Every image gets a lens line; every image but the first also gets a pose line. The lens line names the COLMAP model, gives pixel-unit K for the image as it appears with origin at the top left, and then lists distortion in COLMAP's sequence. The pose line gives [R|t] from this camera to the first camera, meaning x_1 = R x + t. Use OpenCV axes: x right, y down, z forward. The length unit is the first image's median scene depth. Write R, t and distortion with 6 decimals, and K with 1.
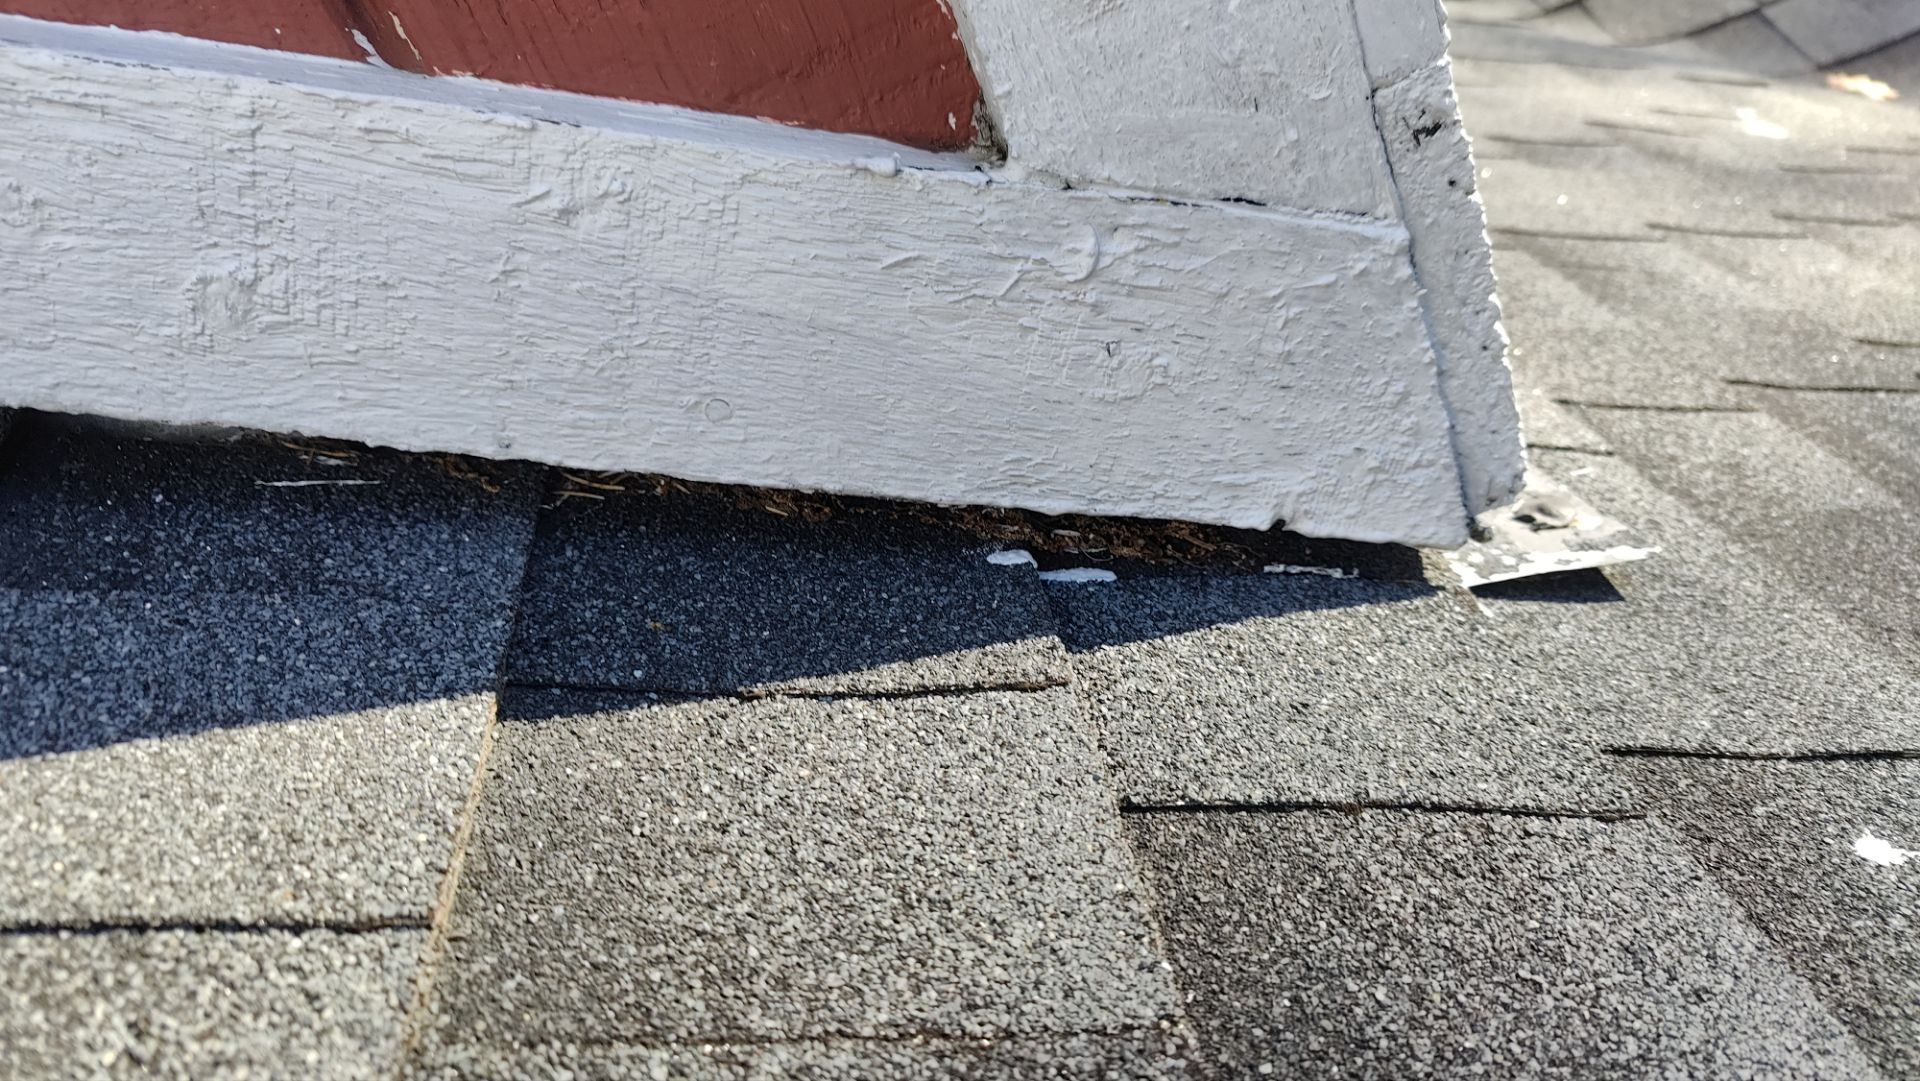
lens RADIAL K [[1330.0, 0, 952.4], [0, 1330.0, 535.9], [0, 0, 1]] dist [0.071090, -0.072010]
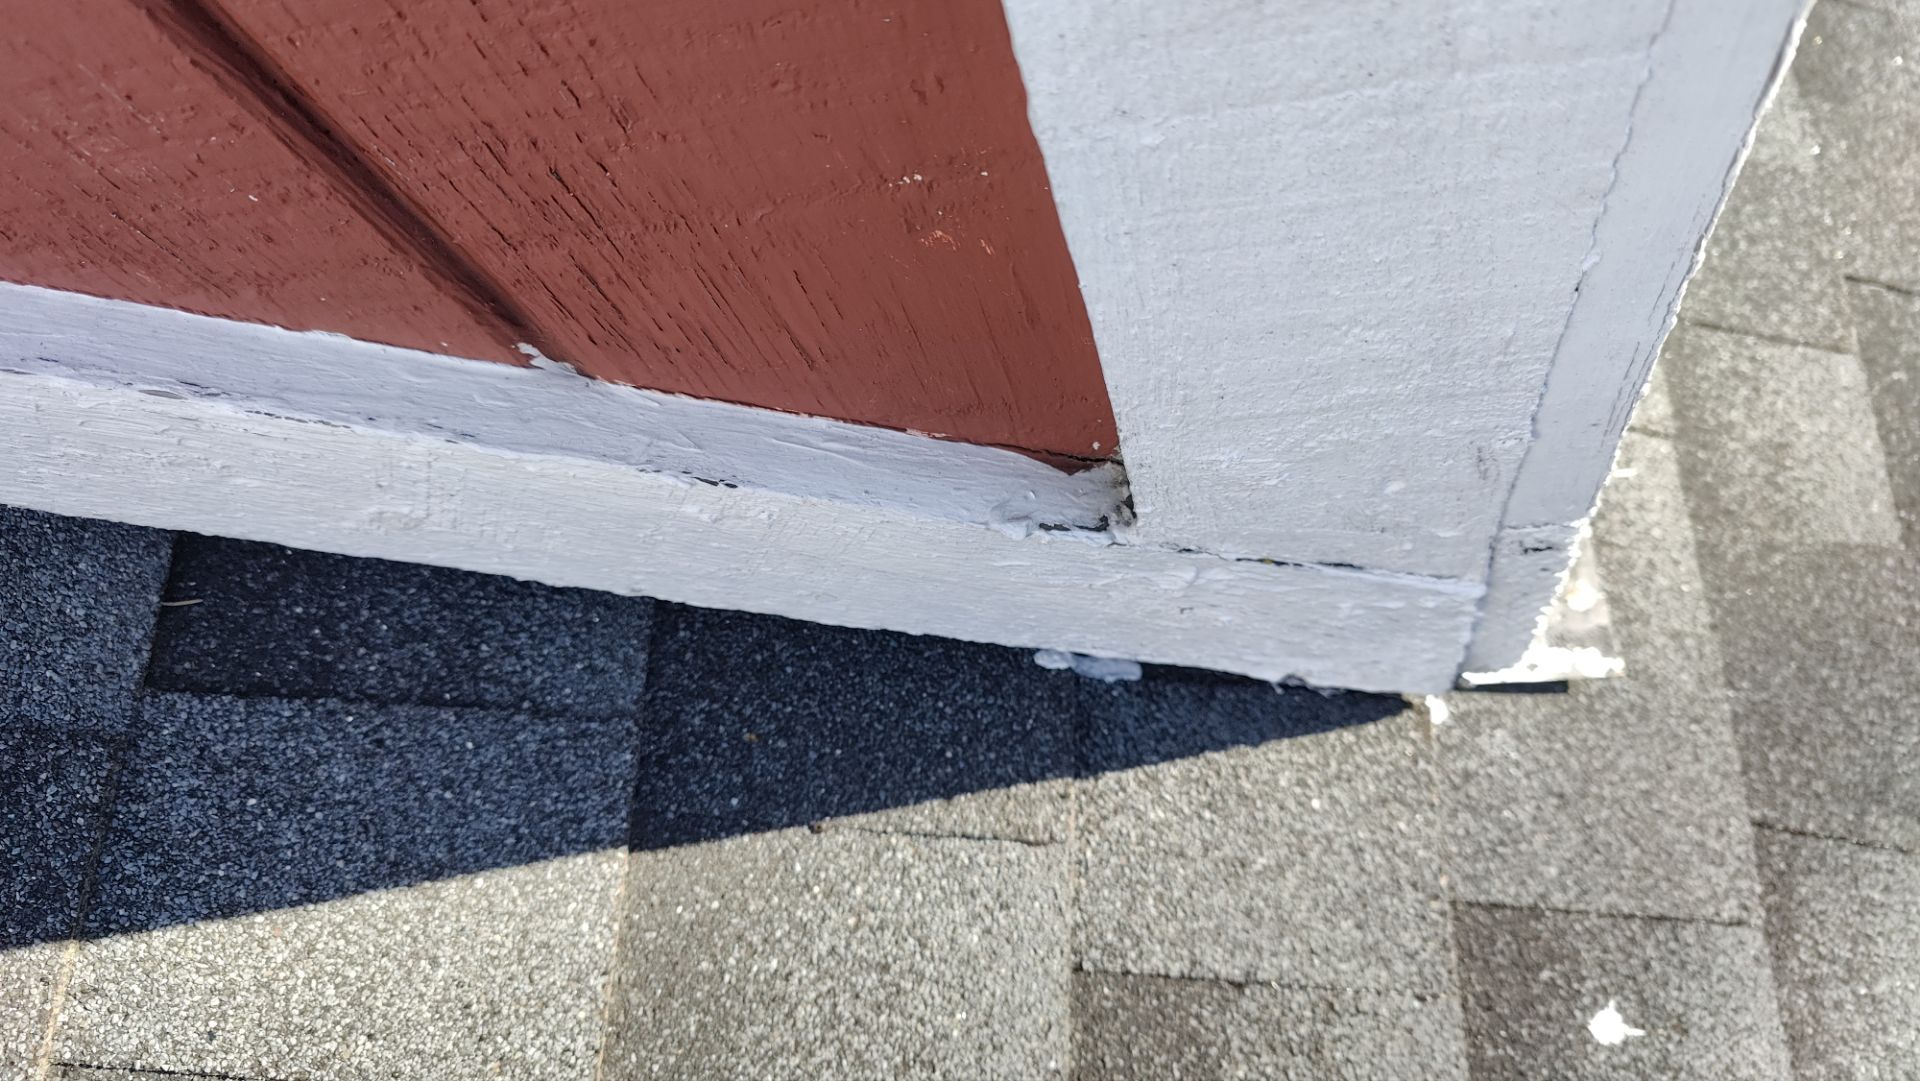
lens RADIAL K [[1333.8, 0, 960.0], [0, 1333.8, 540.5], [0, 0, 1]] dist [0.050116, -0.037581]
pose [[0.975781, 0.207758, 0.068467, -0.178826], [-0.206124, 0.768473, 0.605774, -0.970945], [0.073239, -0.605216, 0.792685, 0.176275]]
